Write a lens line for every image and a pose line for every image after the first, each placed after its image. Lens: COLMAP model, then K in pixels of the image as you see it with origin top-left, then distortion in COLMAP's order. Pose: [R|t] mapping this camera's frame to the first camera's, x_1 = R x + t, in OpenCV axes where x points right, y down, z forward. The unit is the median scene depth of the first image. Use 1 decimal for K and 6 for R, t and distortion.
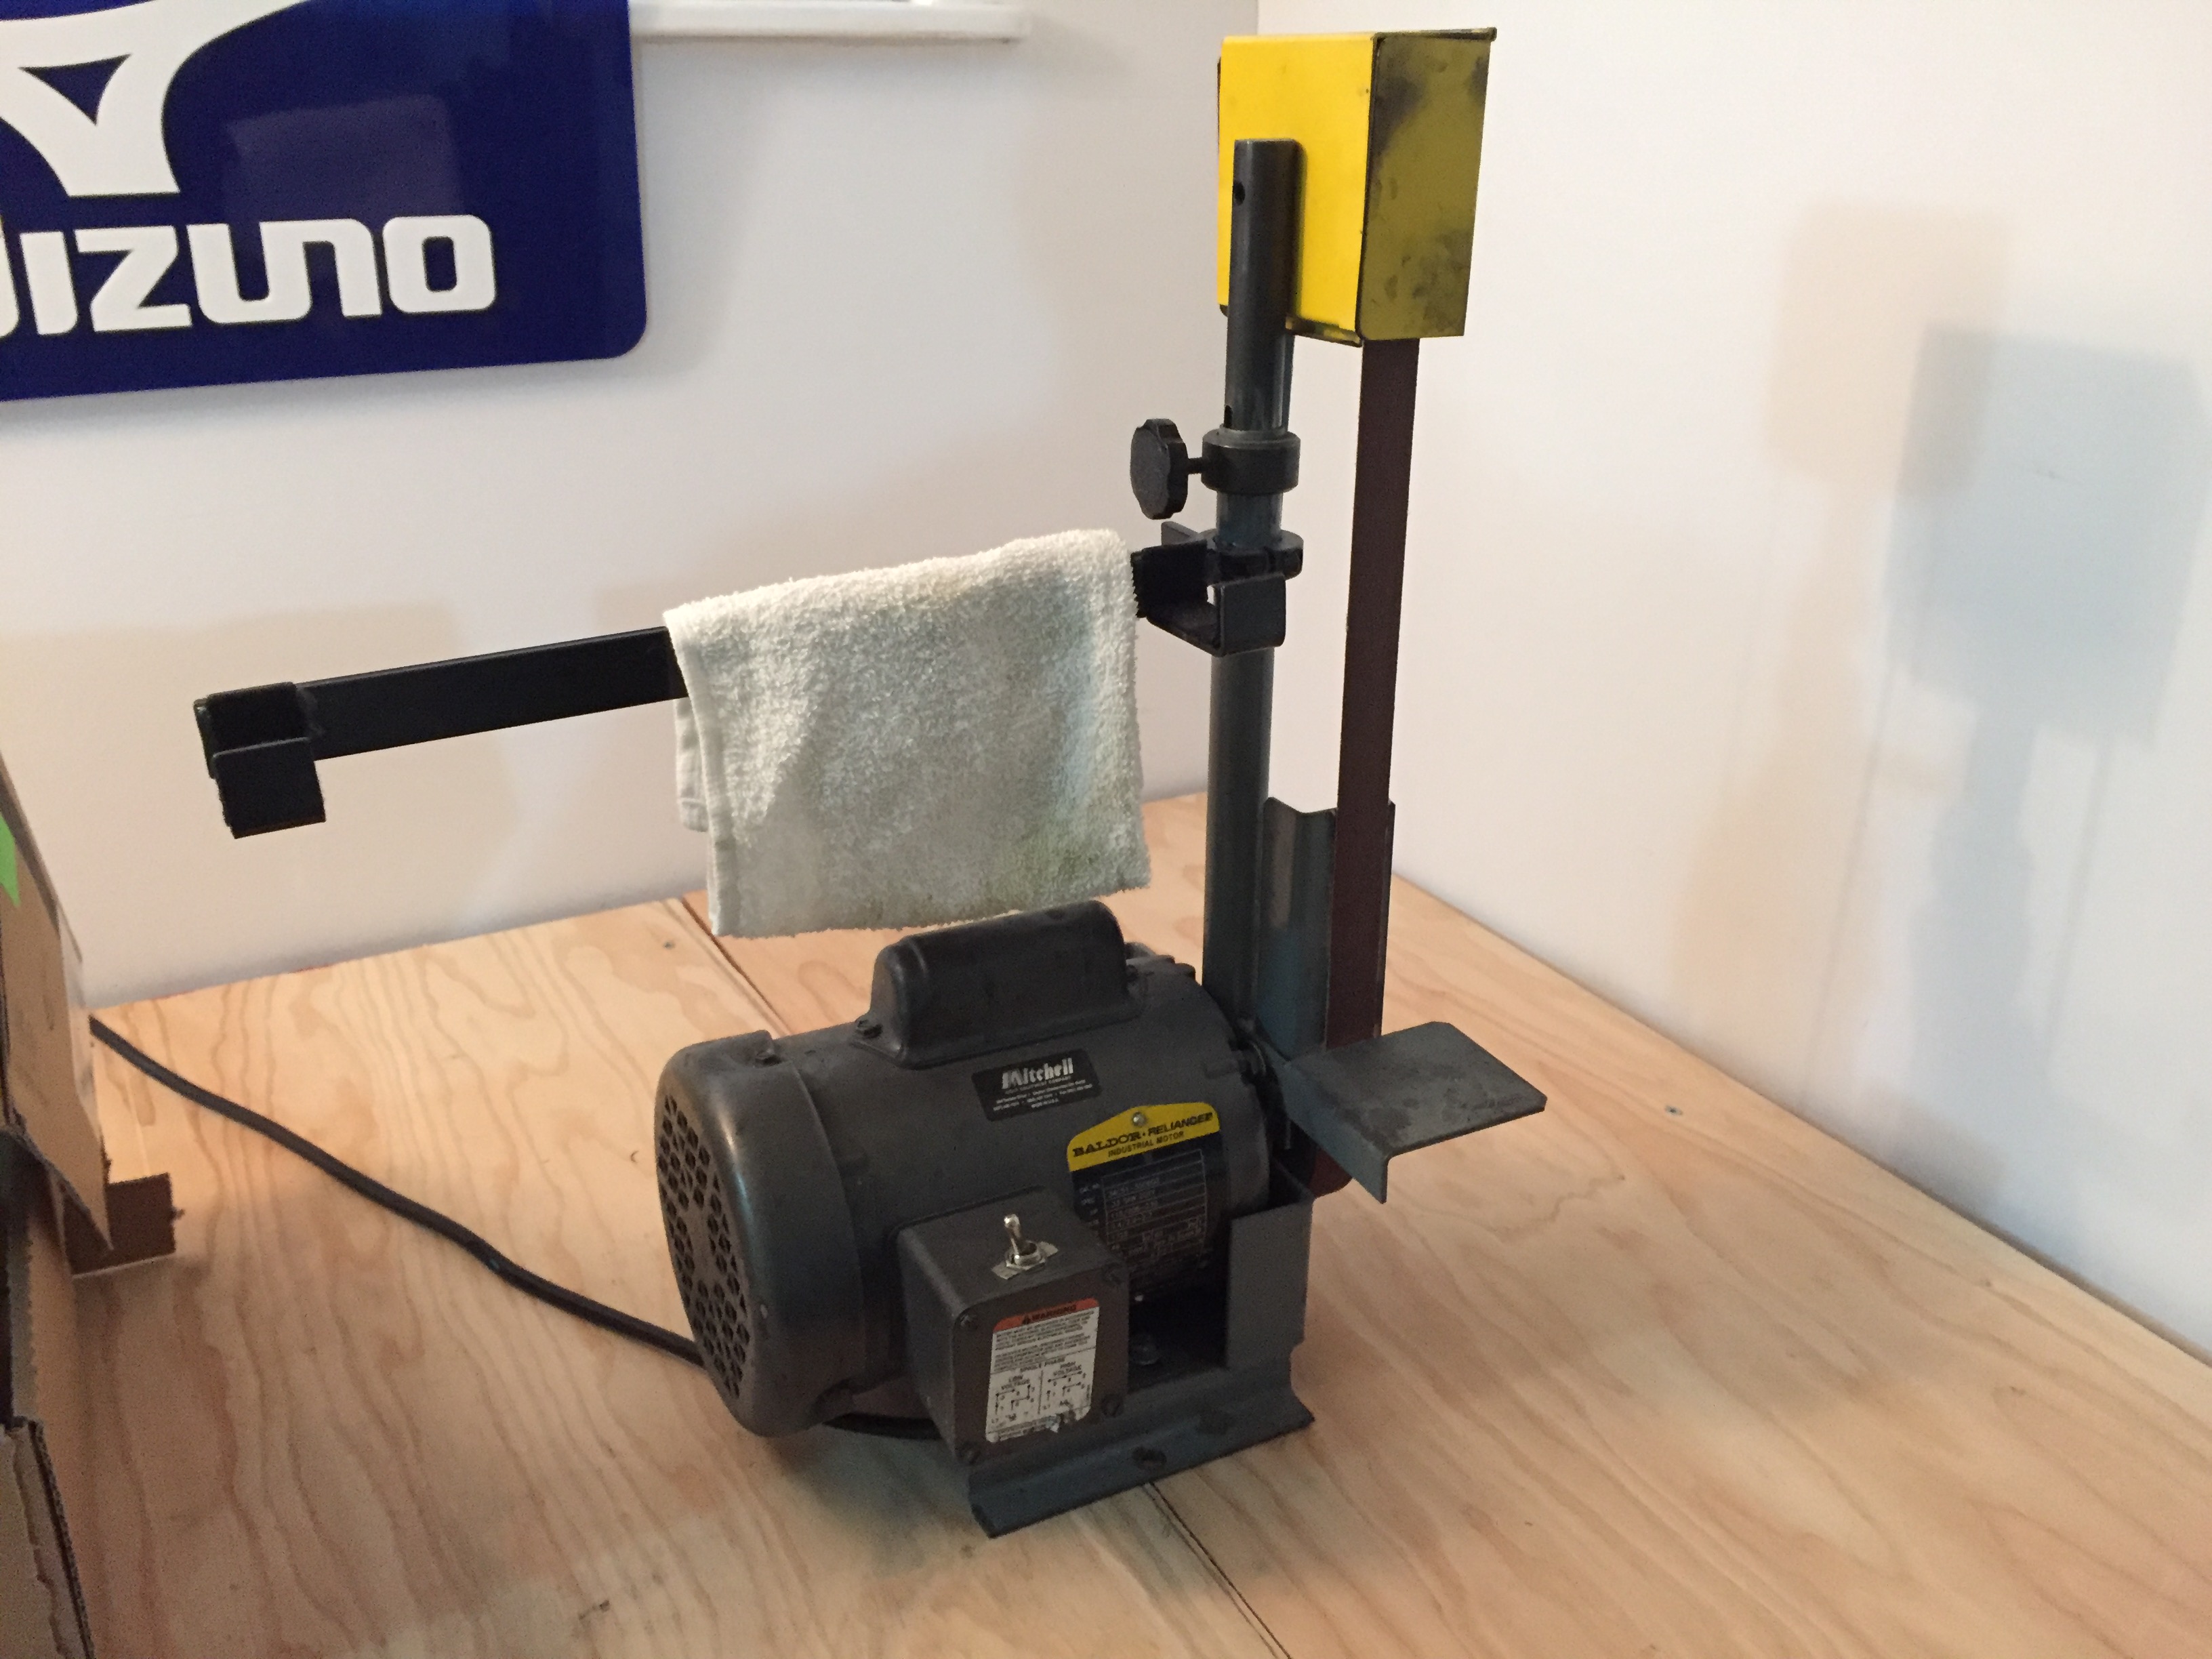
lens RADIAL K [[1933.2, 0, 1106.0], [0, 1933.2, 829.5], [0, 0, 1]] dist [0.069586, -0.128260]
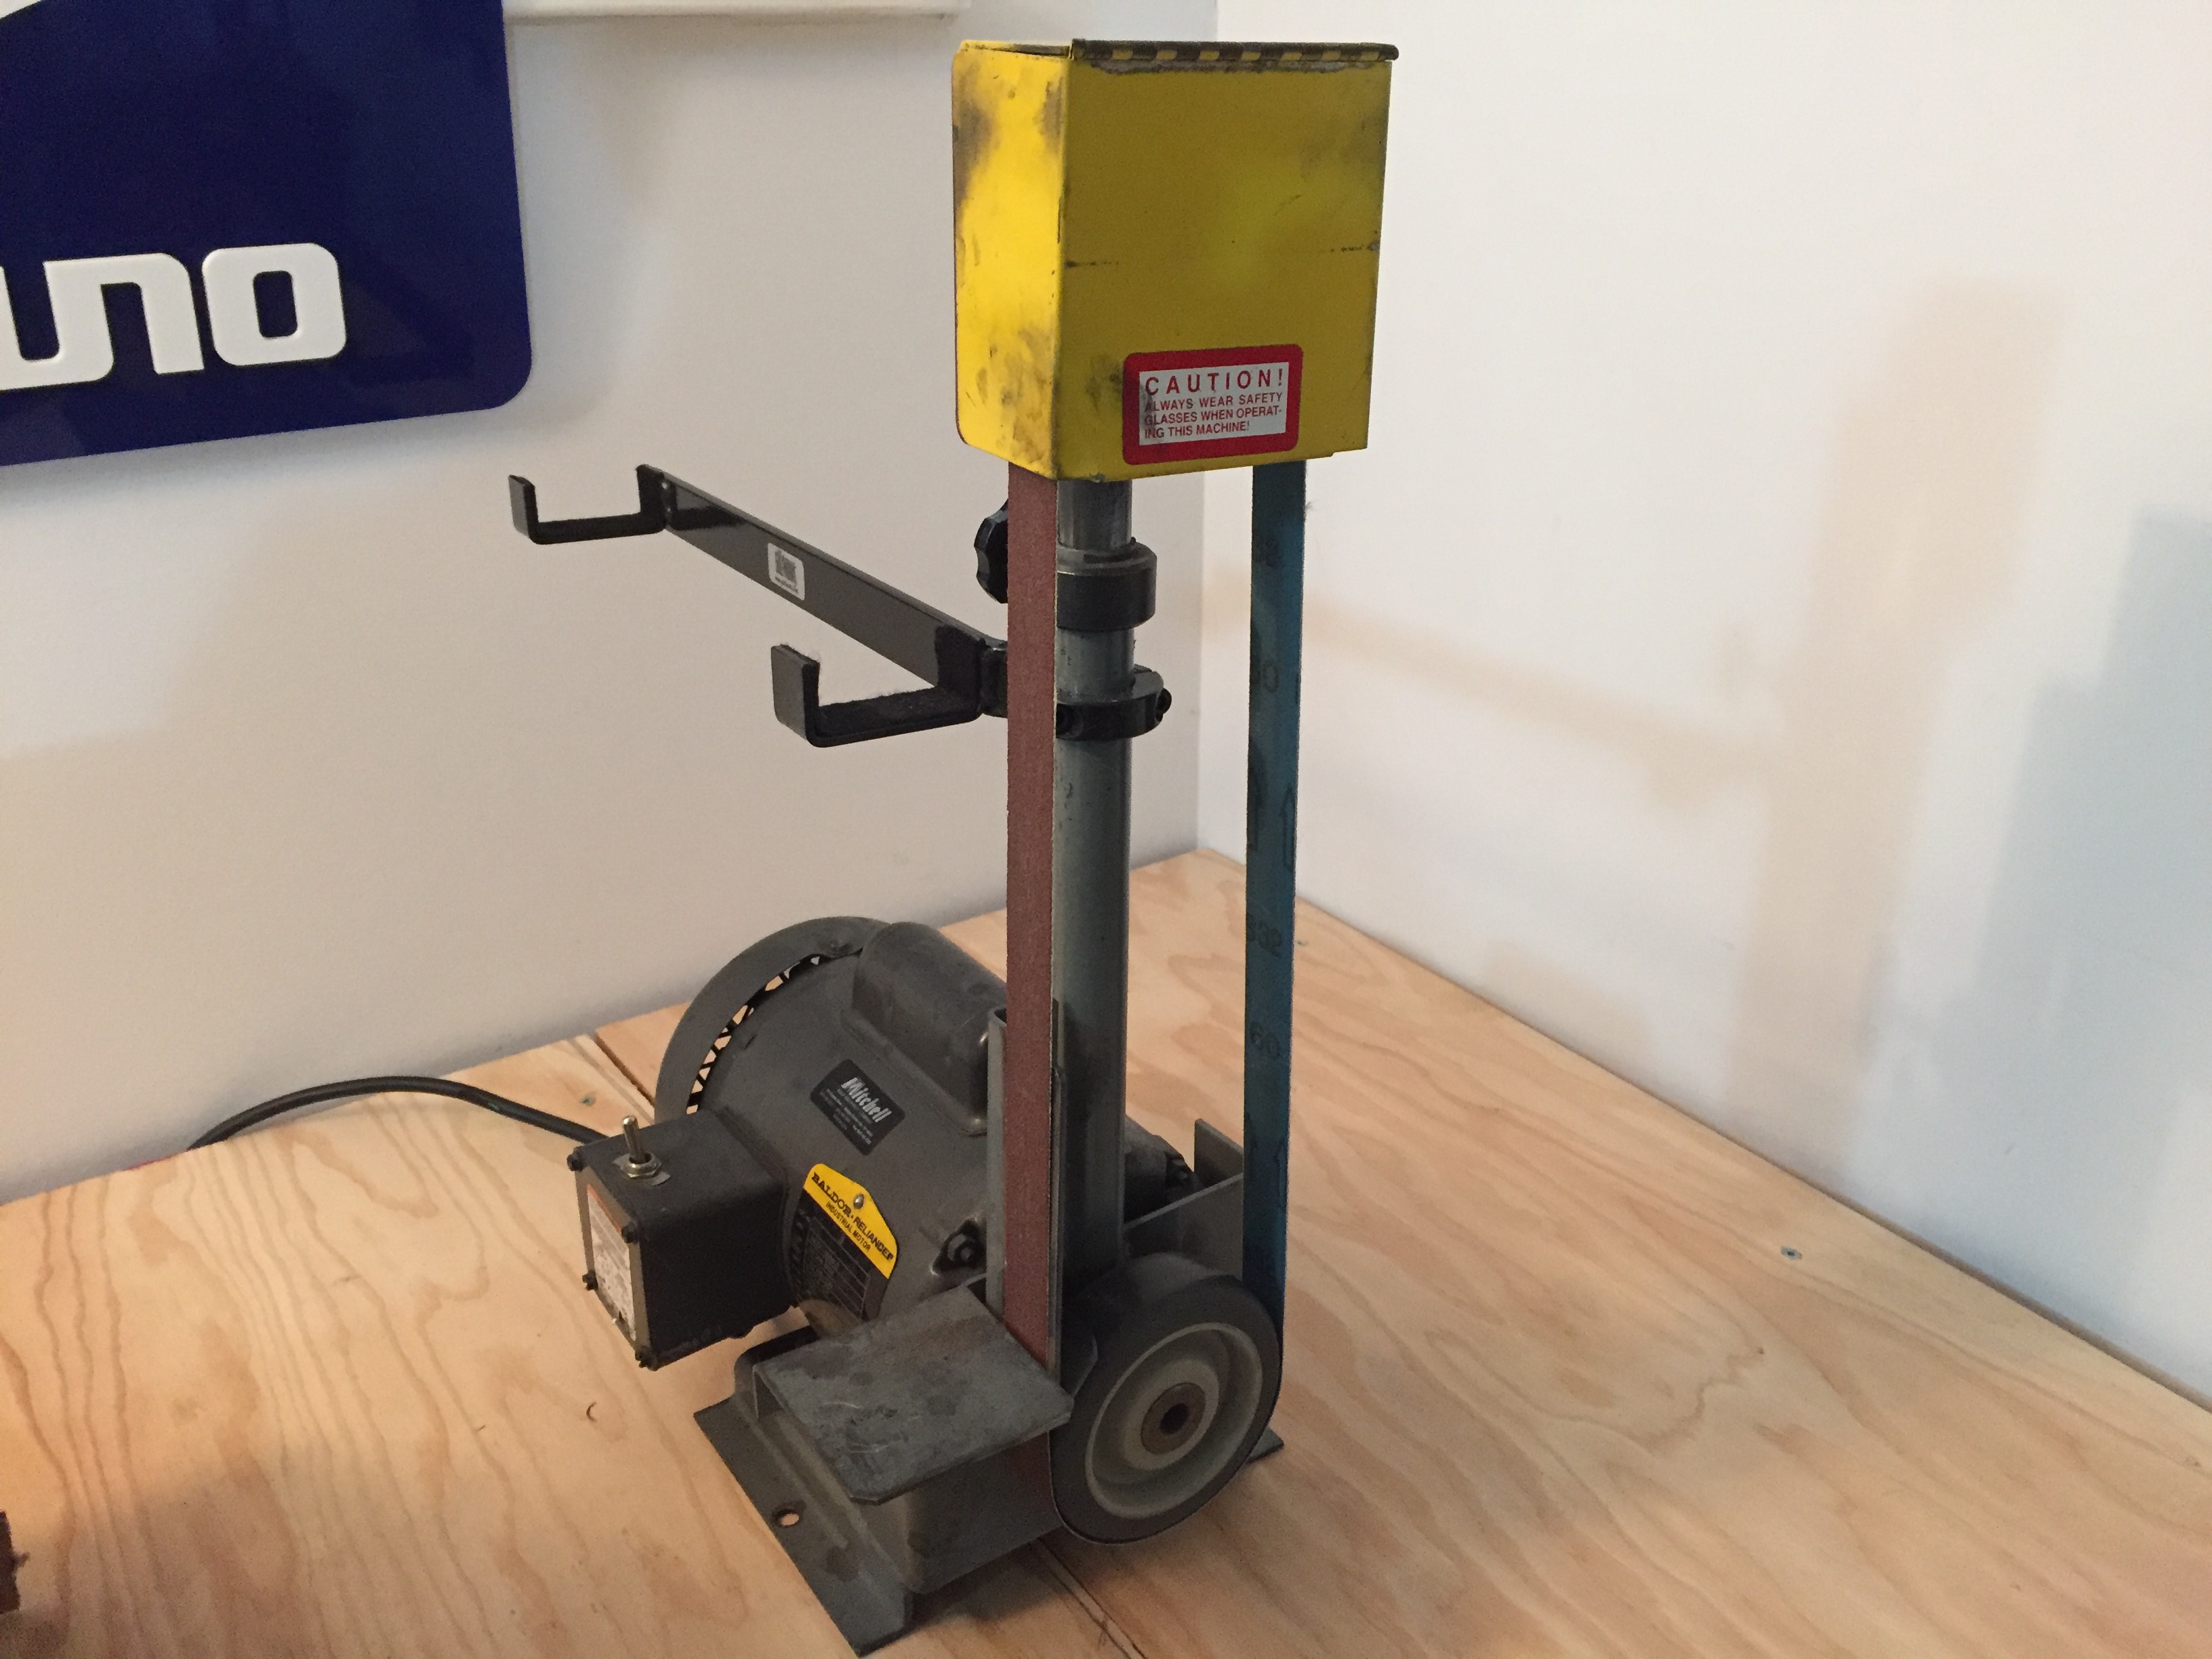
lens RADIAL K [[1933.2, 0, 1106.0], [0, 1933.2, 829.5], [0, 0, 1]] dist [0.069586, -0.128260]
pose [[0.994114, -0.045387, 0.098373, -0.089894], [0.042916, 0.998711, 0.027091, -0.080696], [-0.099476, -0.022710, 0.994781, 0.159650]]
